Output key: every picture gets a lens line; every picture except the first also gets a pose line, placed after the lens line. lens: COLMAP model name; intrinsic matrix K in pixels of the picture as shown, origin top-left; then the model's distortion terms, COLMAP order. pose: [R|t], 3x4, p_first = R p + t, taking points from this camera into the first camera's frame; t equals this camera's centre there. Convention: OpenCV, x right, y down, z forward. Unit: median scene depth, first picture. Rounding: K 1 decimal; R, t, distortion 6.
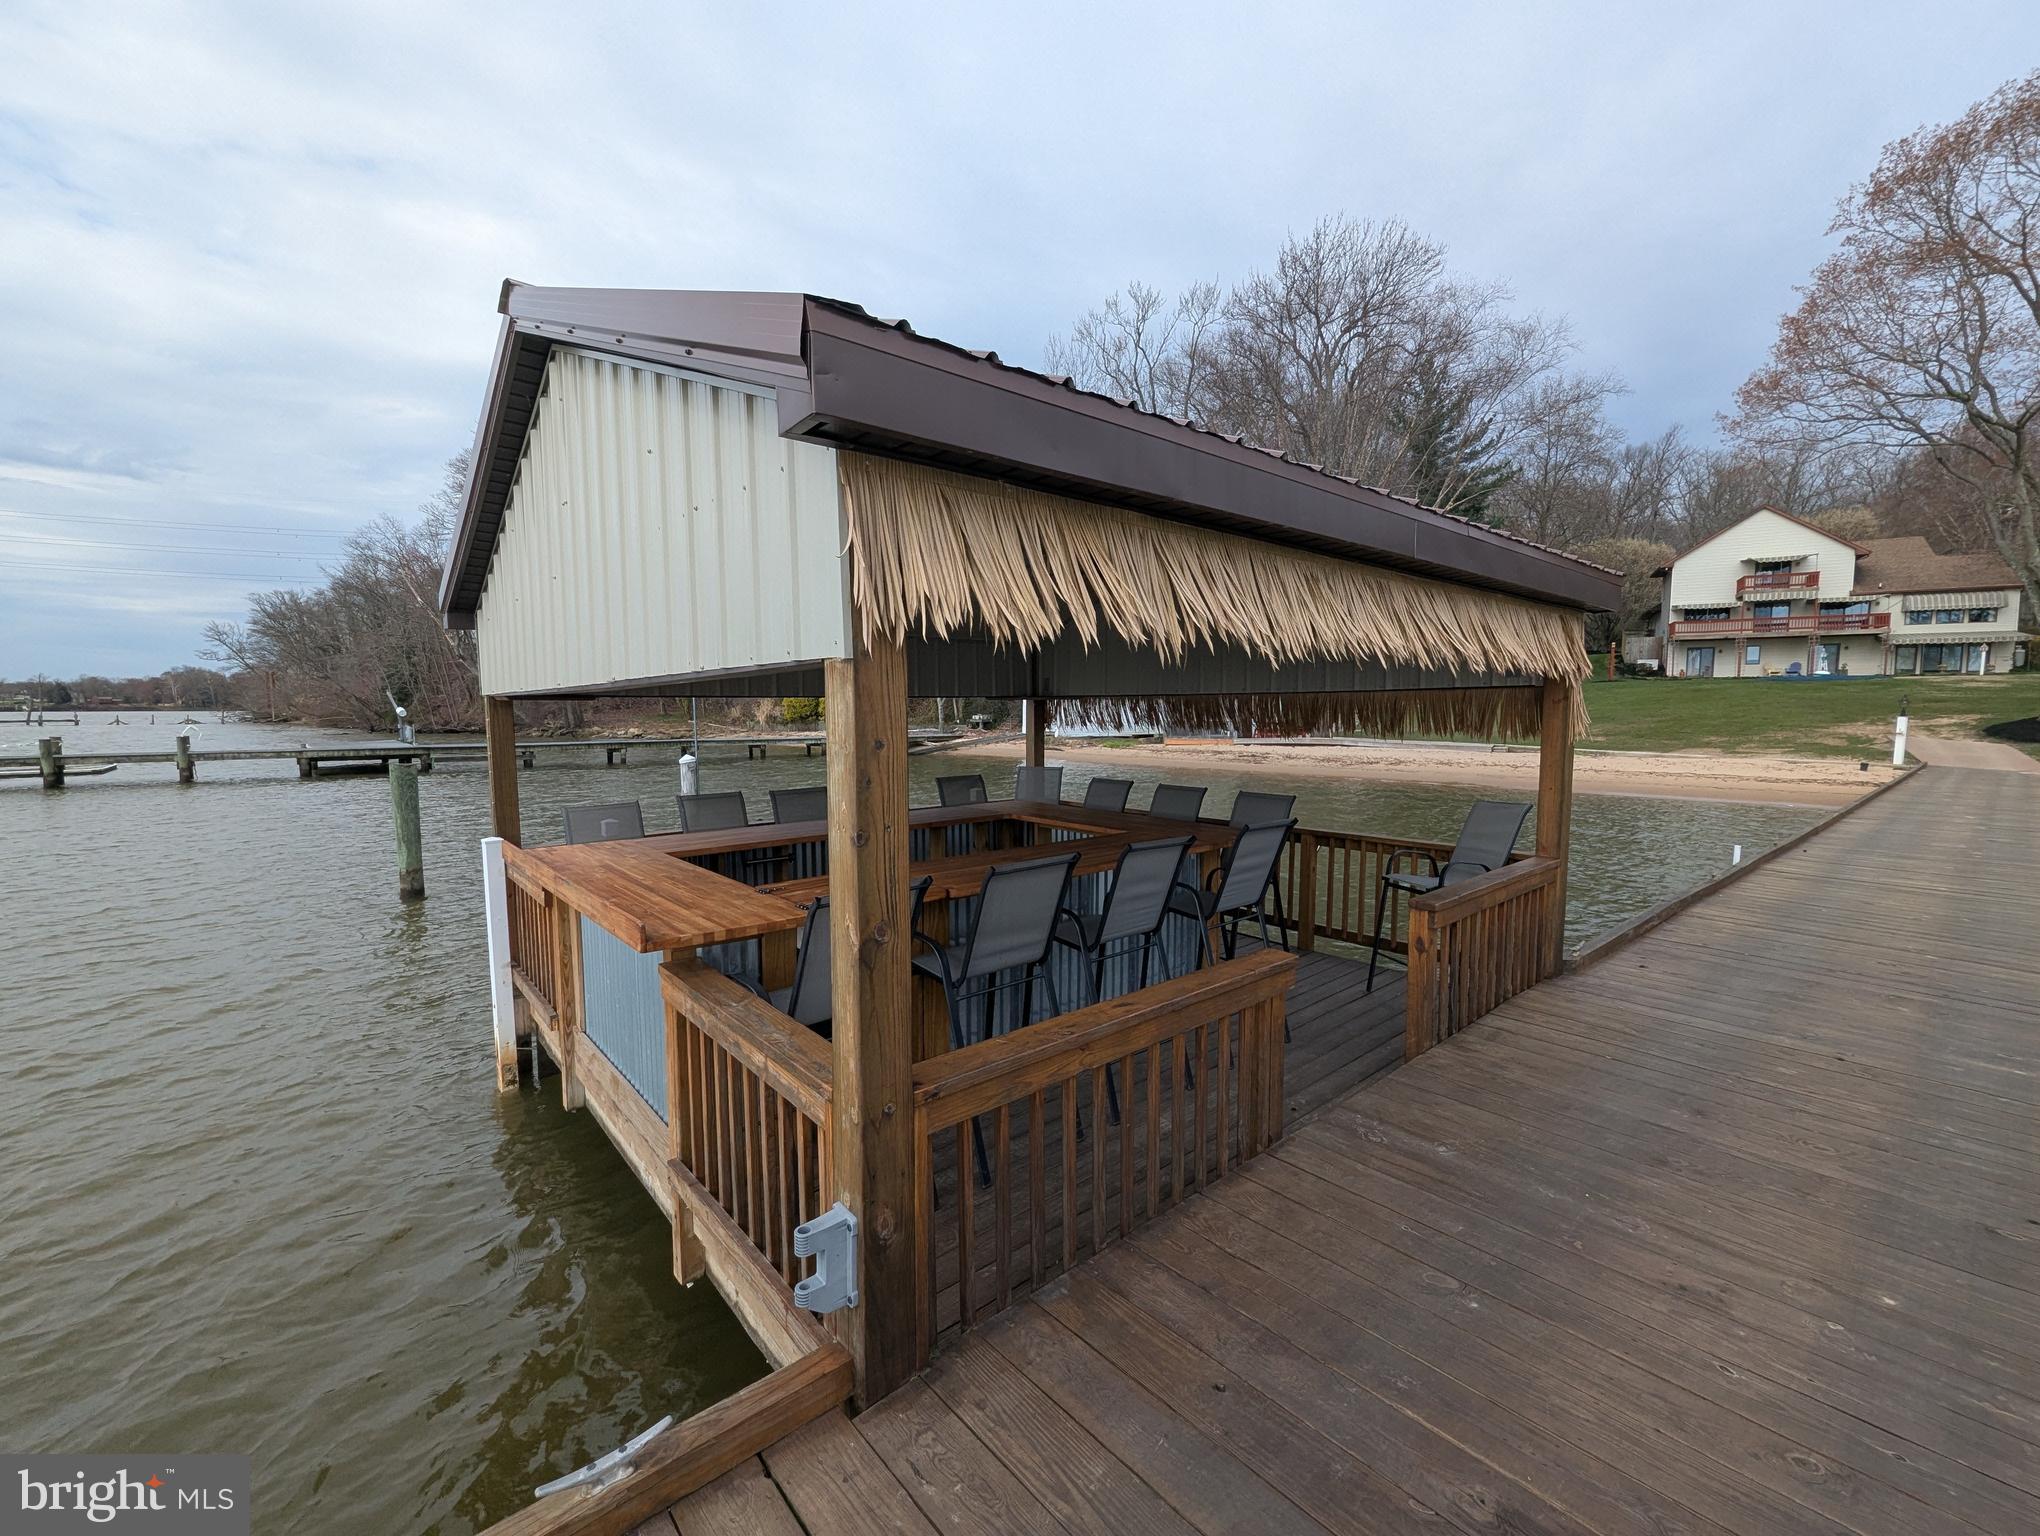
lens RADIAL K [[832.9, 0, 1033.1], [0, 832.9, 765.0], [0, 0, 1]] dist [0.001135, -0.002151]
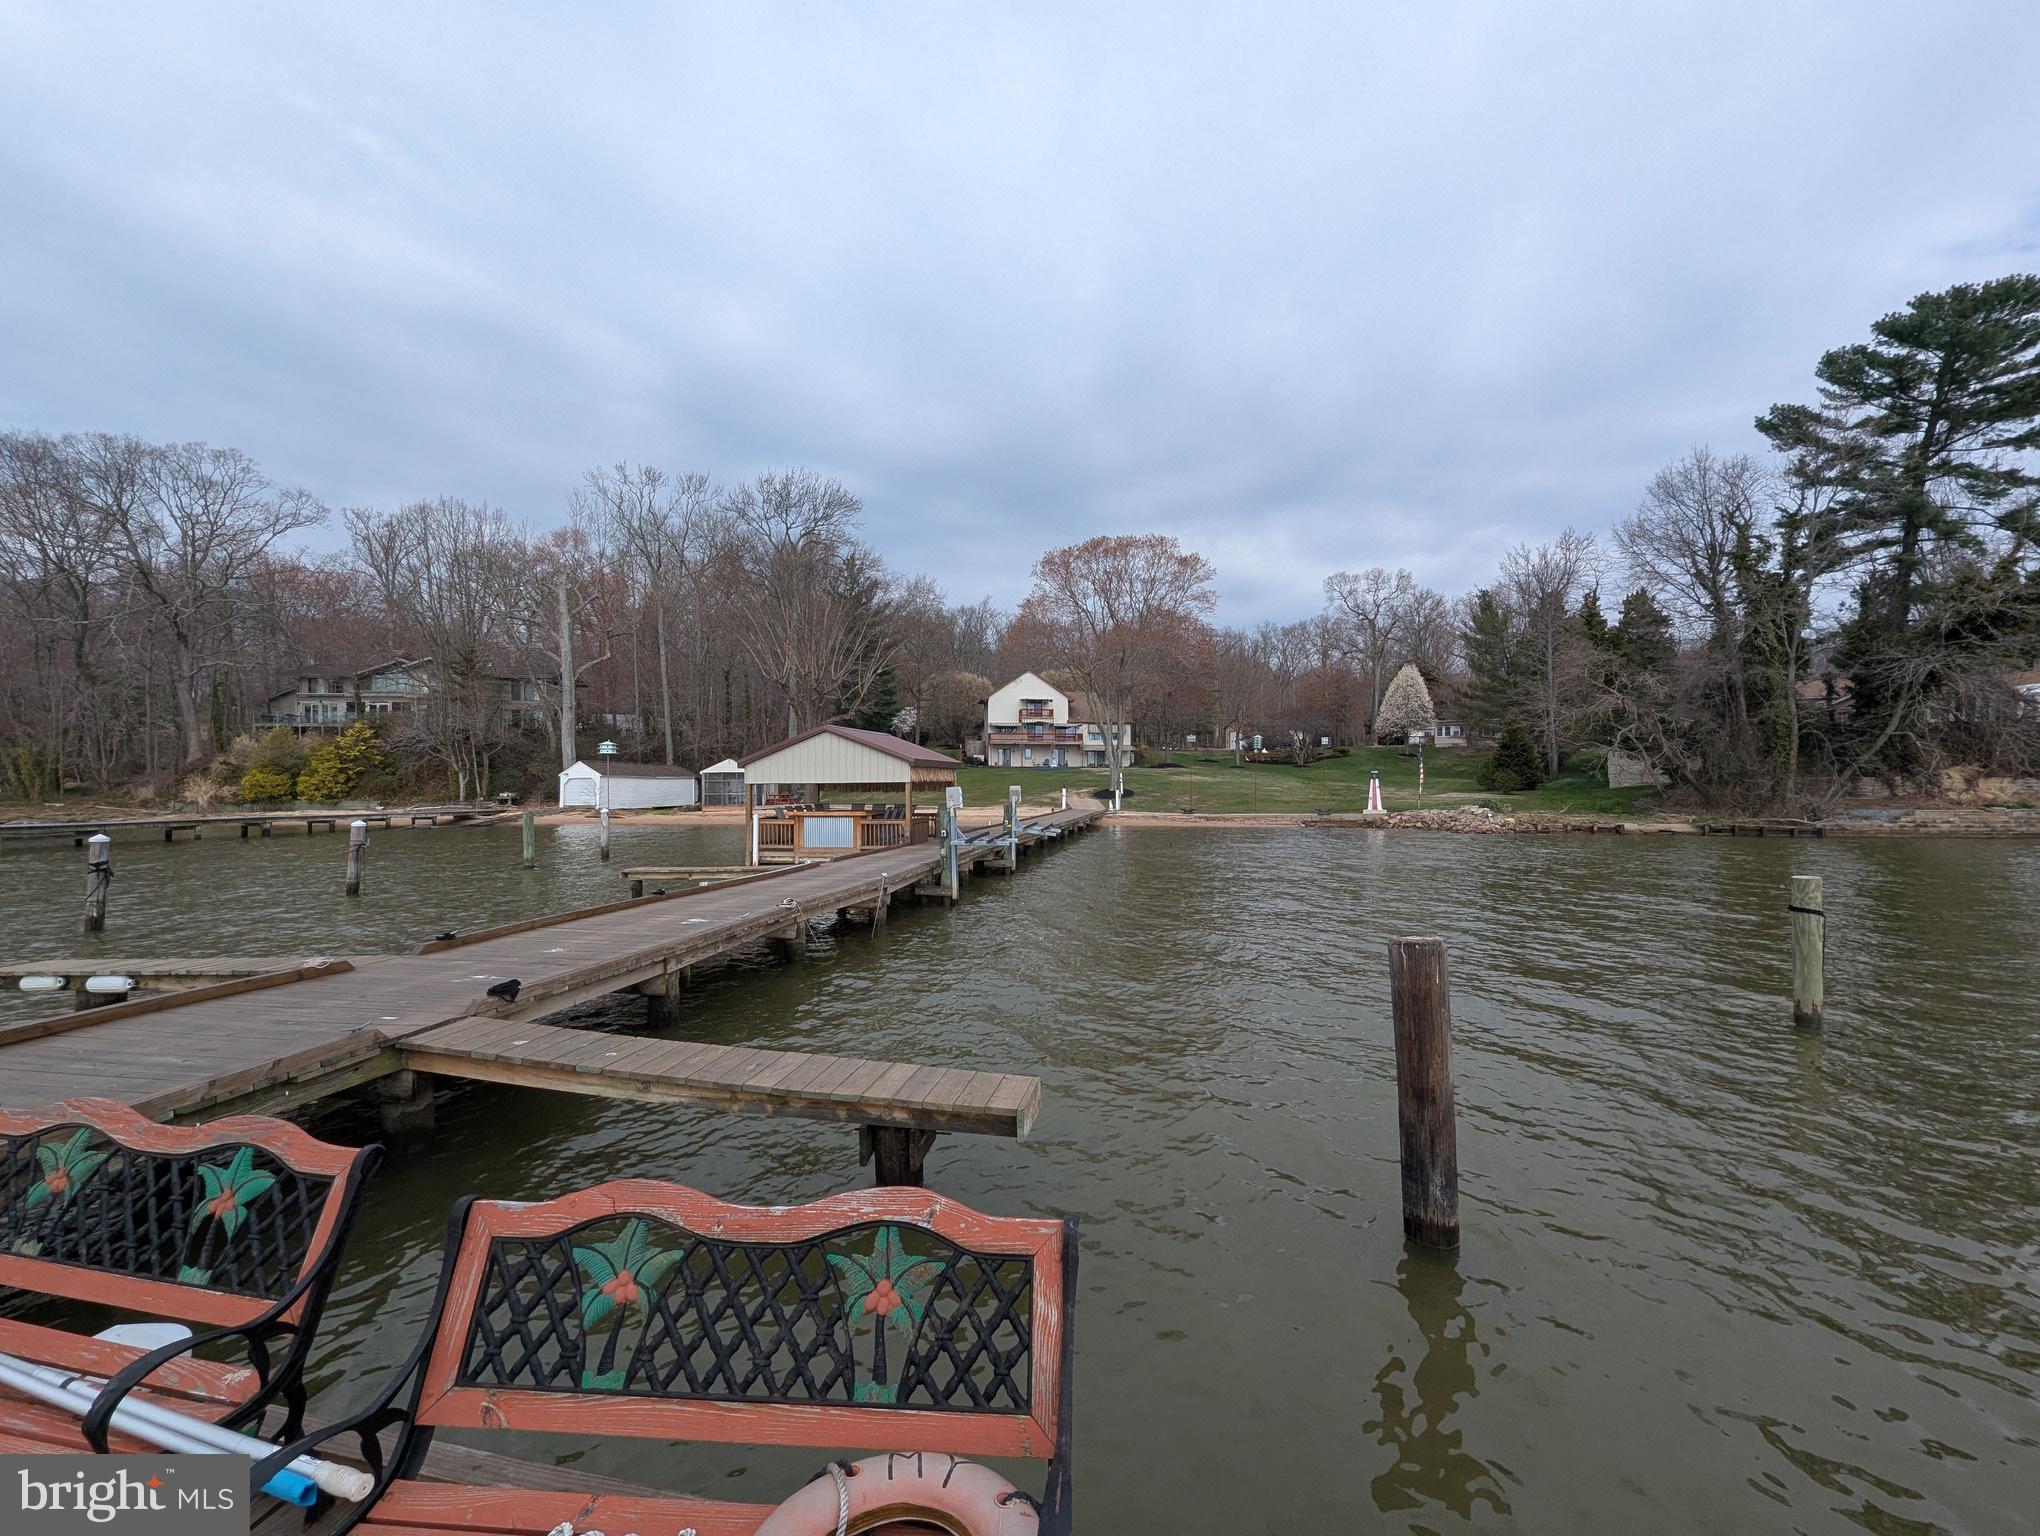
lens RADIAL K [[842.8, 0, 1020.0], [0, 842.8, 768.0], [0, 0, 1]] dist [-0.000960, -0.000510]
pose [[0.781287, 0.009352, 0.624101, -0.236638], [0.046052, 0.996299, -0.072581, 0.022811], [-0.622470, 0.085448, 0.777965, -0.344729]]
